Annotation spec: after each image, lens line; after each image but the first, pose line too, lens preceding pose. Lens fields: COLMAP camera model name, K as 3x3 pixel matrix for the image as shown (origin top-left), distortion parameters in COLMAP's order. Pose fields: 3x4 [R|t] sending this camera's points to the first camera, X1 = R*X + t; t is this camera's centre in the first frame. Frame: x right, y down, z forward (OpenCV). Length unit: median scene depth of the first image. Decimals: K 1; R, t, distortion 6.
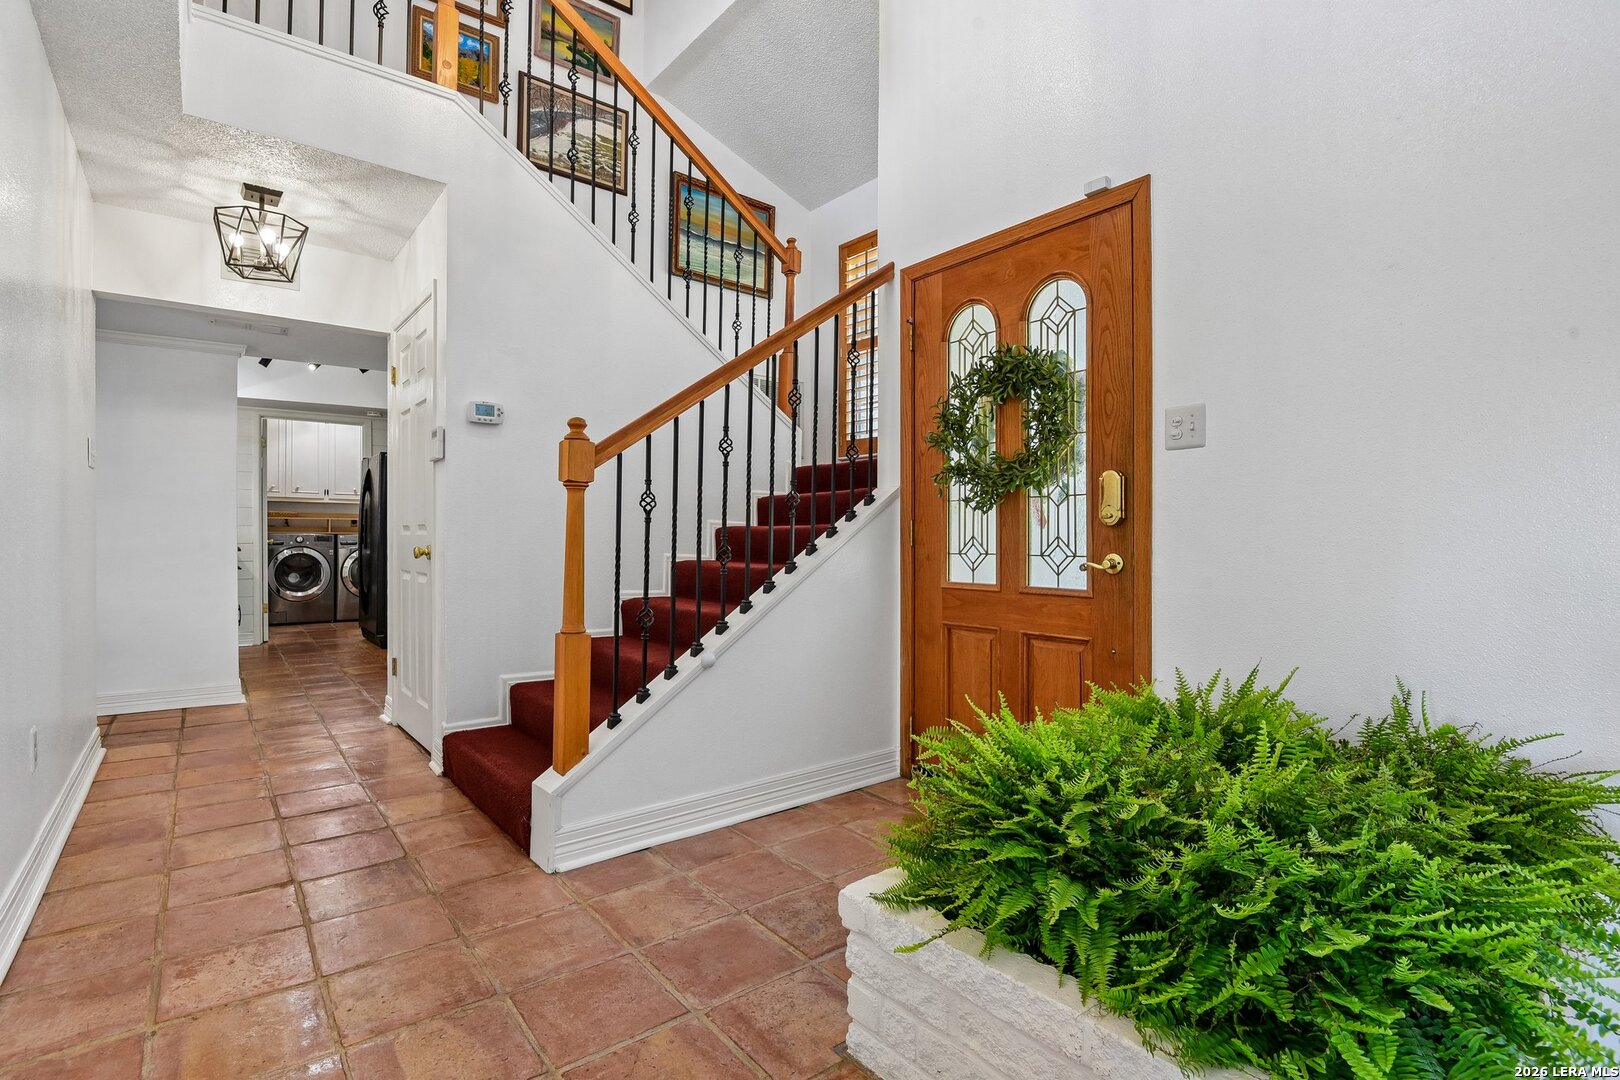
lens RADIAL K [[758.6, 0, 808.4], [0, 758.6, 537.9], [0, 0, 1]] dist [-0.014735, -0.004112]
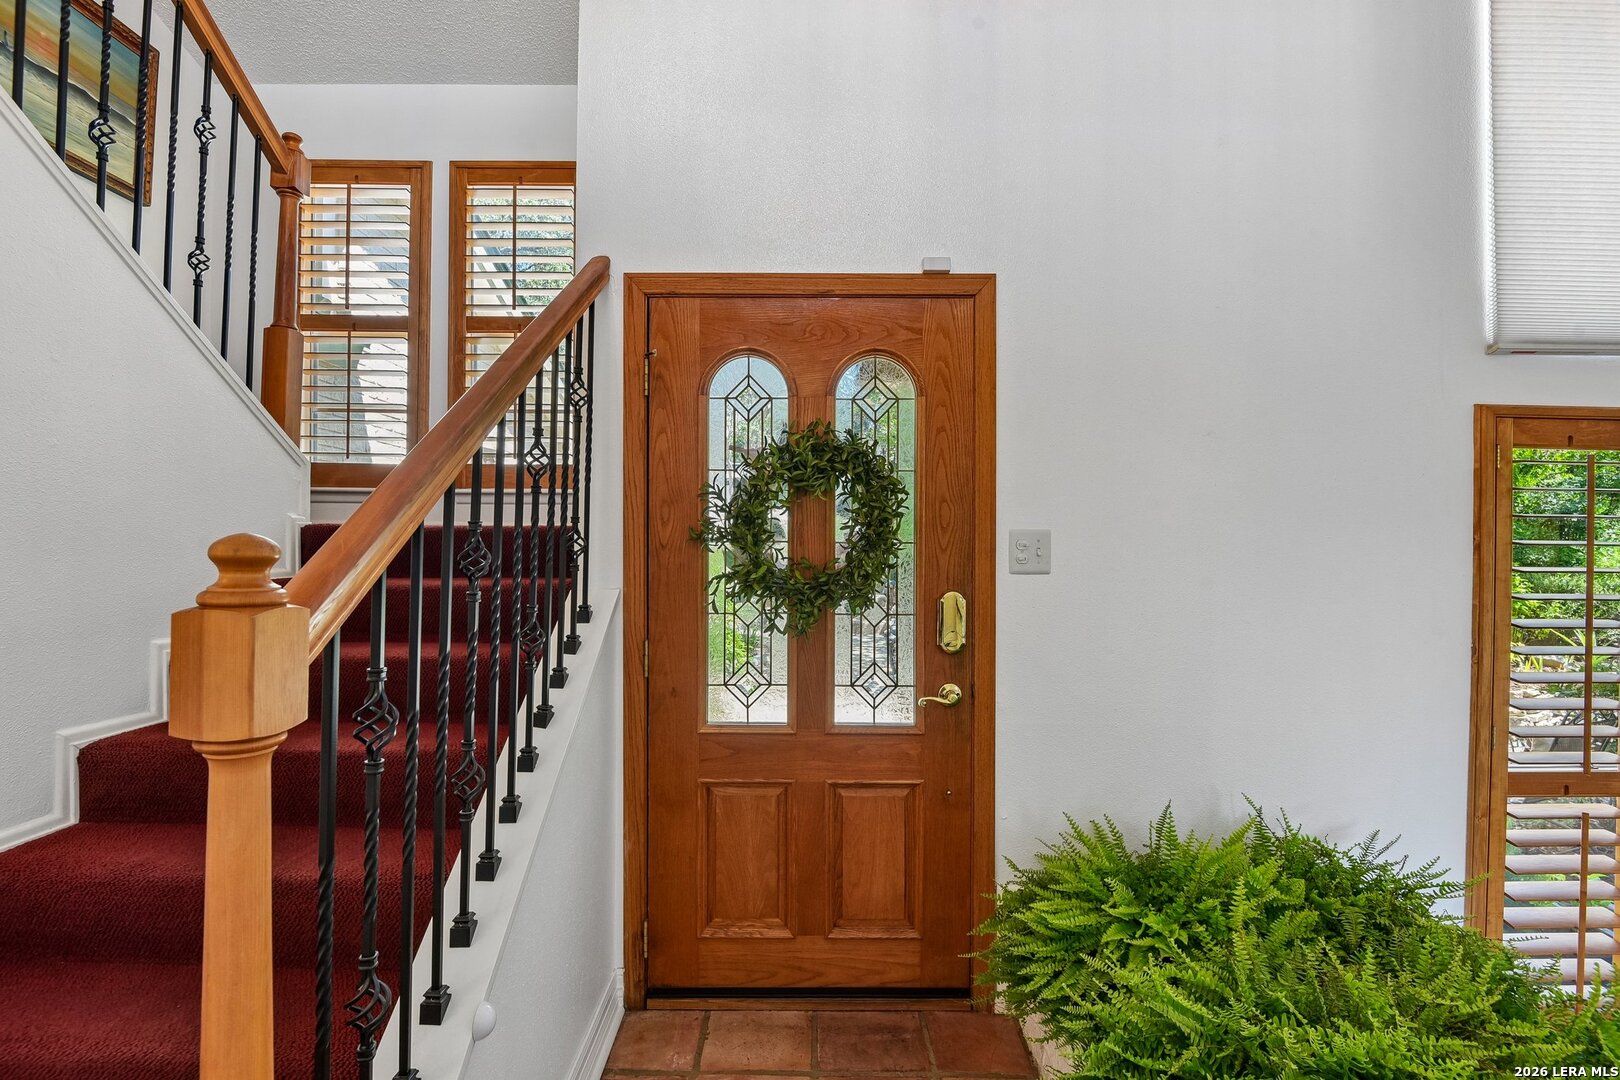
lens RADIAL K [[750.8, 0, 809.0], [0, 750.8, 537.7], [0, 0, 1]] dist [-0.014797, 0.000379]
pose [[0.623863, -0.001957, 0.781531, -0.363503], [-0.005357, 0.999963, 0.006781, -0.144878], [-0.781515, -0.008417, 0.623830, 0.533155]]
